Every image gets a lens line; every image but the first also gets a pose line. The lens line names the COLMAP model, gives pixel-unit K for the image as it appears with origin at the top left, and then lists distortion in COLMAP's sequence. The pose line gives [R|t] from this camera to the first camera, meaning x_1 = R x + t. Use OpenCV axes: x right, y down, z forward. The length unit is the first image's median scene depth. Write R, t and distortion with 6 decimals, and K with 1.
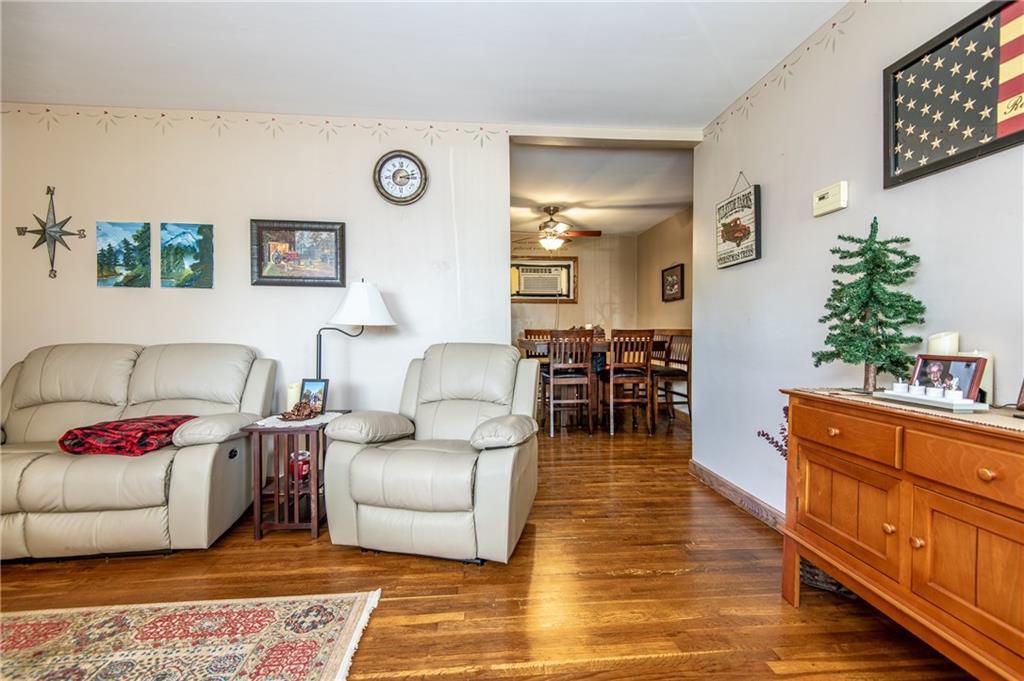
lens RADIAL K [[472.0, 0, 512.7], [0, 472.0, 340.5], [0, 0, 1]] dist [0.020304, -0.009789]
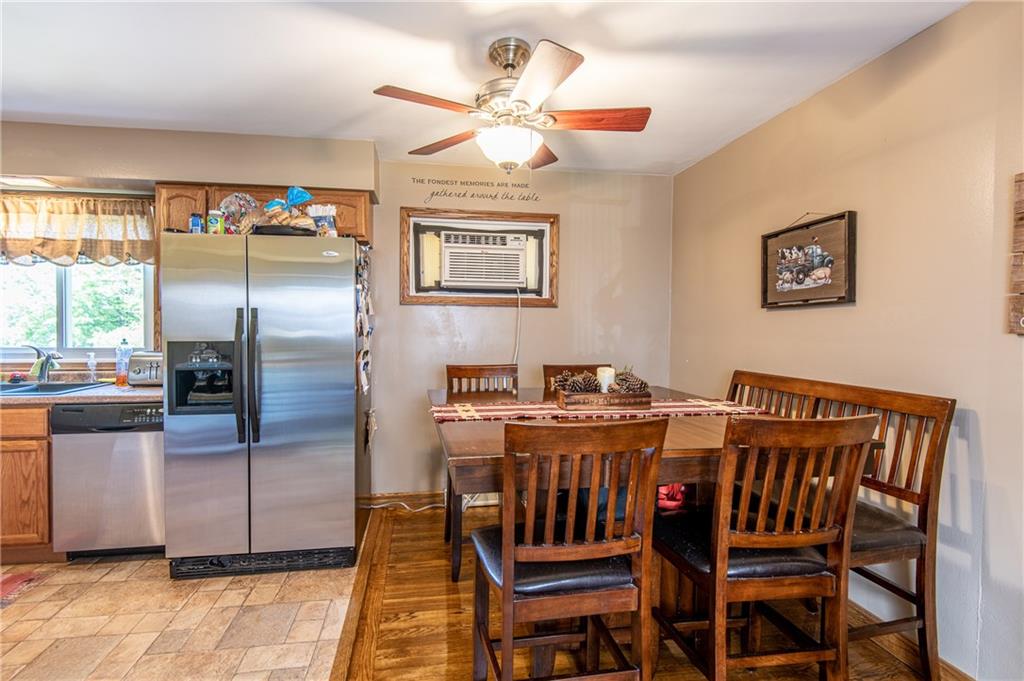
lens RADIAL K [[472.0, 0, 491.4], [0, 472.0, 334.5], [0, 0, 1]] dist [0.020304, -0.009789]
pose [[0.998325, 0.010696, 0.056857, 0.038934], [-0.010277, 0.999918, -0.007644, -0.045713], [-0.056934, 0.007047, 0.998353, 0.506030]]
